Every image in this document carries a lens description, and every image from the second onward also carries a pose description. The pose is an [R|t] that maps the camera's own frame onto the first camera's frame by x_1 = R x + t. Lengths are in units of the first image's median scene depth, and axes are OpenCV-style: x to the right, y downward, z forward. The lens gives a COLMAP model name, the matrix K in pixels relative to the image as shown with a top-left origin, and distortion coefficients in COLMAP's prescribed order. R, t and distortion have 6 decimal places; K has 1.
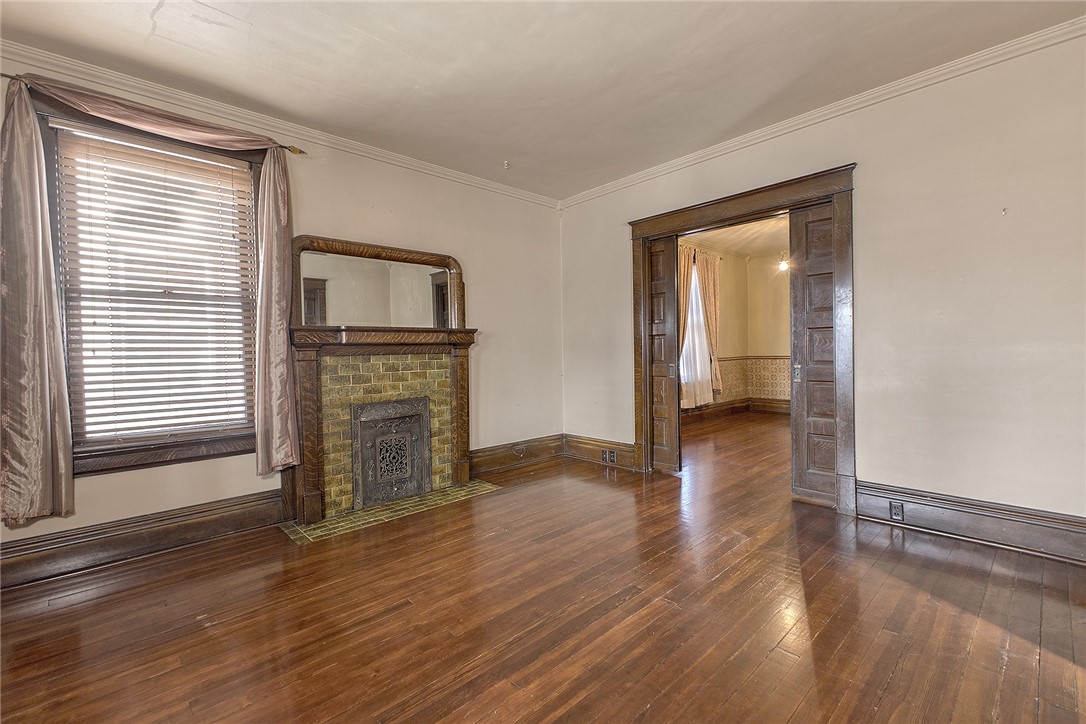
lens RADIAL K [[465.5, 0, 548.2], [0, 465.5, 356.9], [0, 0, 1]] dist [0.004920, -0.001341]
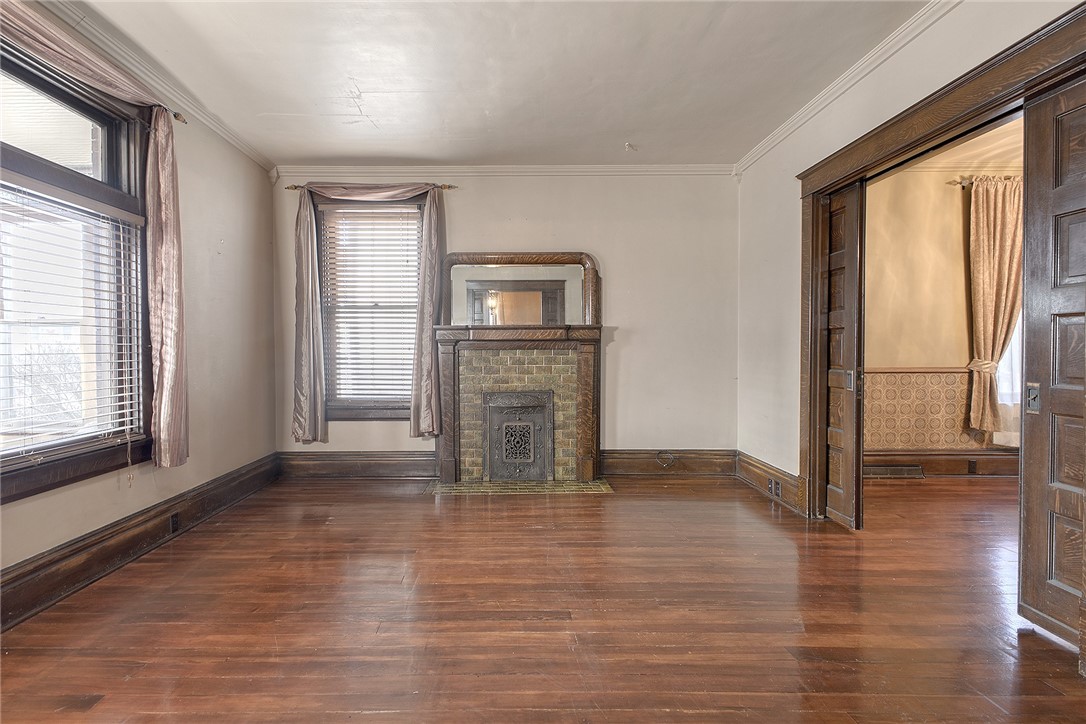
lens RADIAL K [[503.4, 0, 539.4], [0, 503.4, 356.8], [0, 0, 1]] dist [0.001695, 0.000059]
pose [[0.715168, 0.028358, -0.698377, 0.527269], [-0.019229, 0.999597, 0.020898, -0.013563], [0.698688, -0.001516, 0.715425, 0.173580]]
